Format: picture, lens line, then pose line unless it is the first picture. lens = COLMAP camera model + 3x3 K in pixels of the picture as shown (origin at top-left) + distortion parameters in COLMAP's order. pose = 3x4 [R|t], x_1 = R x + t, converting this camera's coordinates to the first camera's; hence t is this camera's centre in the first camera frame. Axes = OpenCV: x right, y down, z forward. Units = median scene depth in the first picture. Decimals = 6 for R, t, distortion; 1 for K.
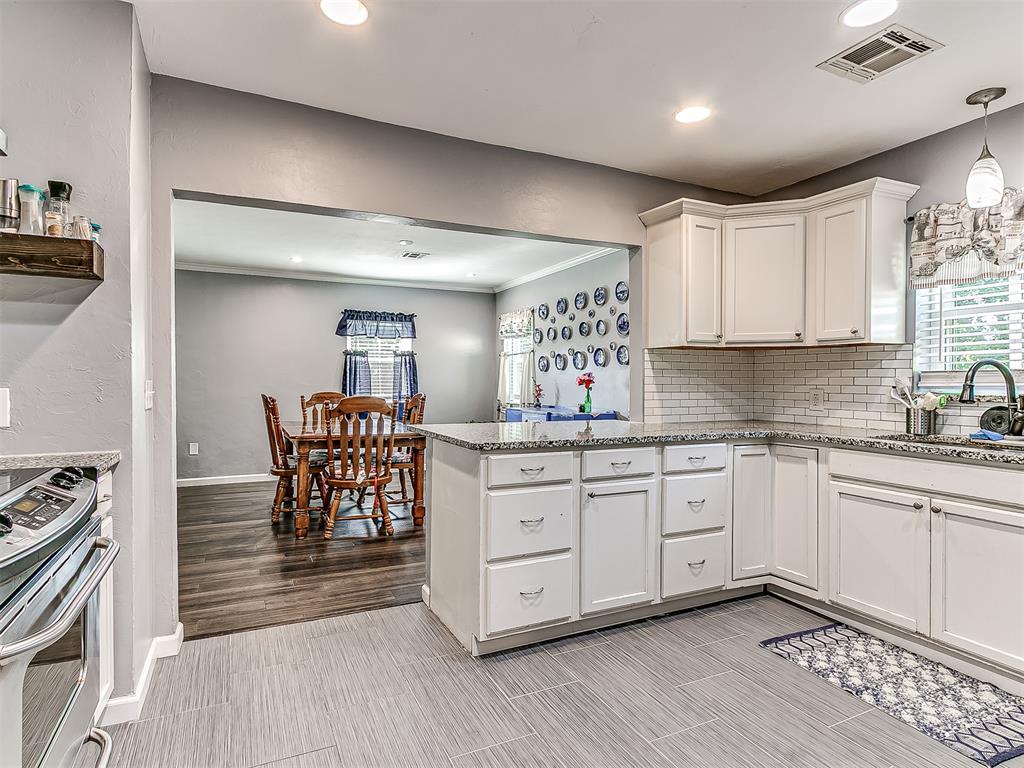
lens RADIAL K [[559.6, 0, 479.0], [0, 559.6, 392.4], [0, 0, 1]] dist [0.008078, -0.000330]
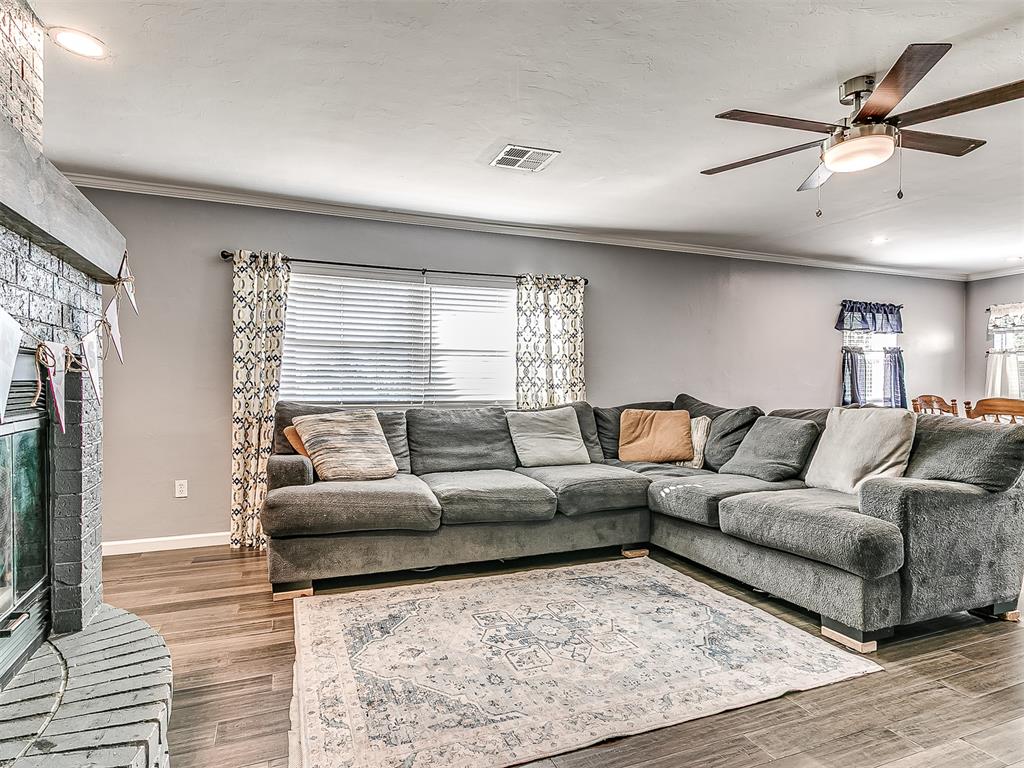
lens RADIAL K [[559.6, 0, 482.7], [0, 559.6, 383.1], [0, 0, 1]] dist [0.008078, -0.000330]
pose [[0.999534, 0.000148, -0.030538, -1.114378], [-0.000685, 0.999846, -0.017557, -0.006277], [0.030531, 0.017569, 0.999379, 0.180798]]
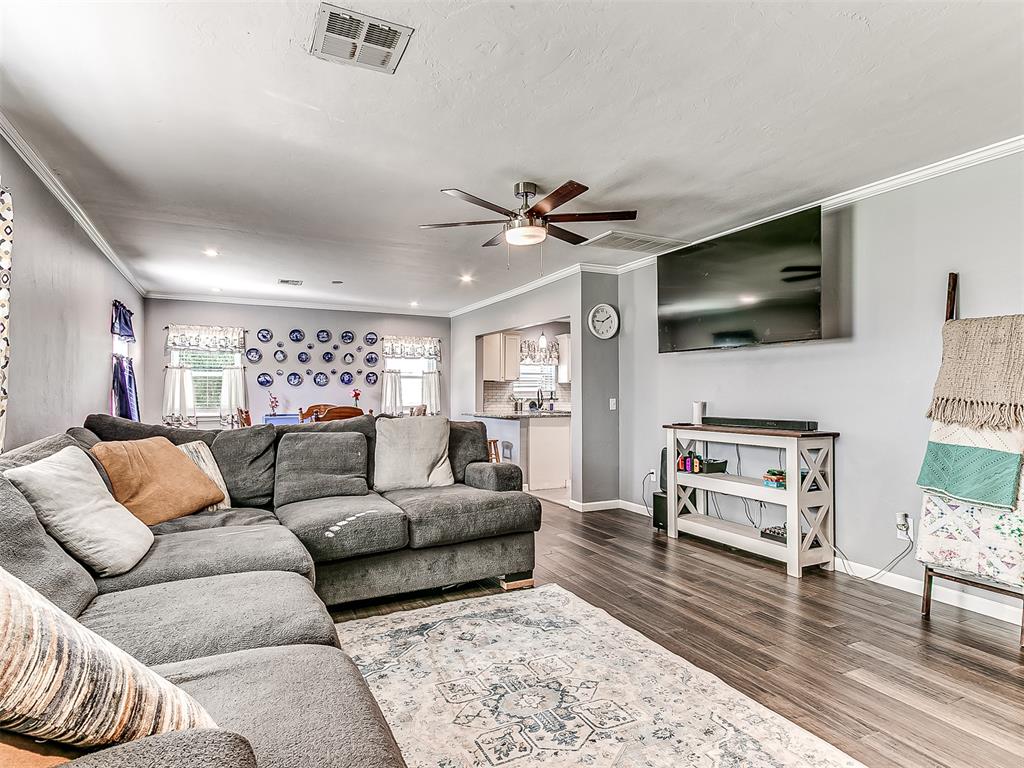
lens RADIAL K [[559.6, 0, 539.6], [0, 559.6, 388.0], [0, 0, 1]] dist [0.008078, -0.000330]
pose [[-0.100809, 0.007871, 0.994875, -1.502366], [0.020113, 0.999780, -0.005872, -0.021534], [-0.994702, 0.019418, -0.100945, 0.748678]]
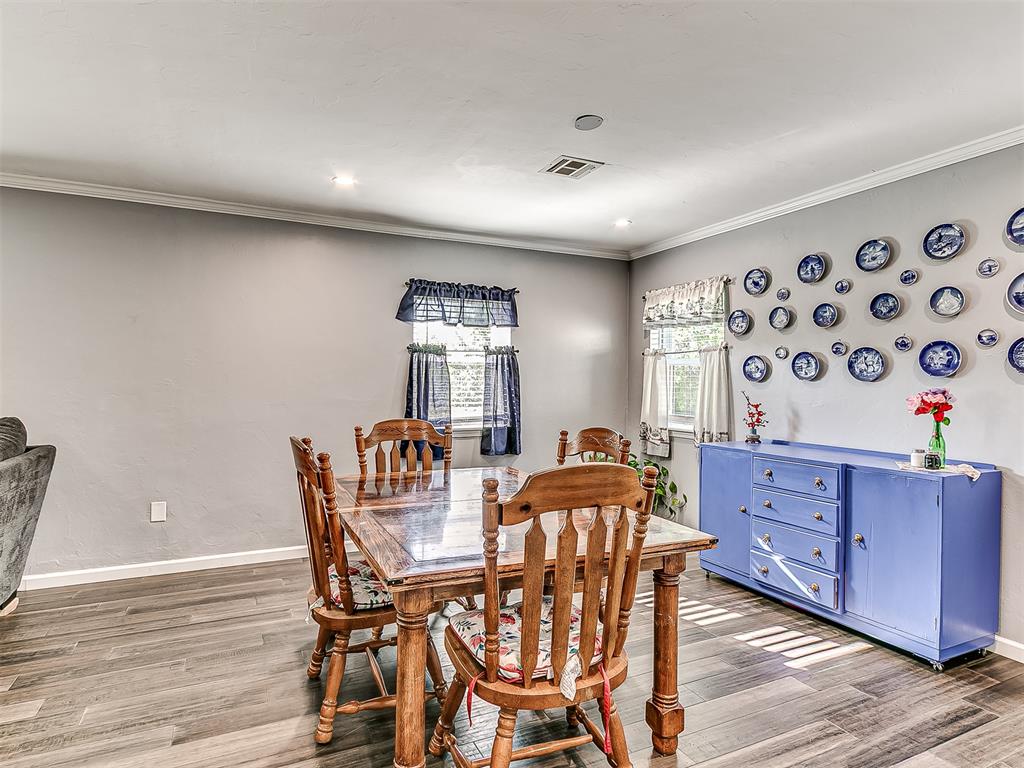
lens RADIAL K [[559.6, 0, 476.6], [0, 559.6, 382.7], [0, 0, 1]] dist [0.008078, -0.000330]
pose [[0.999916, 0.007265, 0.010719, -0.252917], [-0.007074, 0.999818, -0.017704, -0.033301], [-0.010846, 0.017627, 0.999786, 0.562712]]
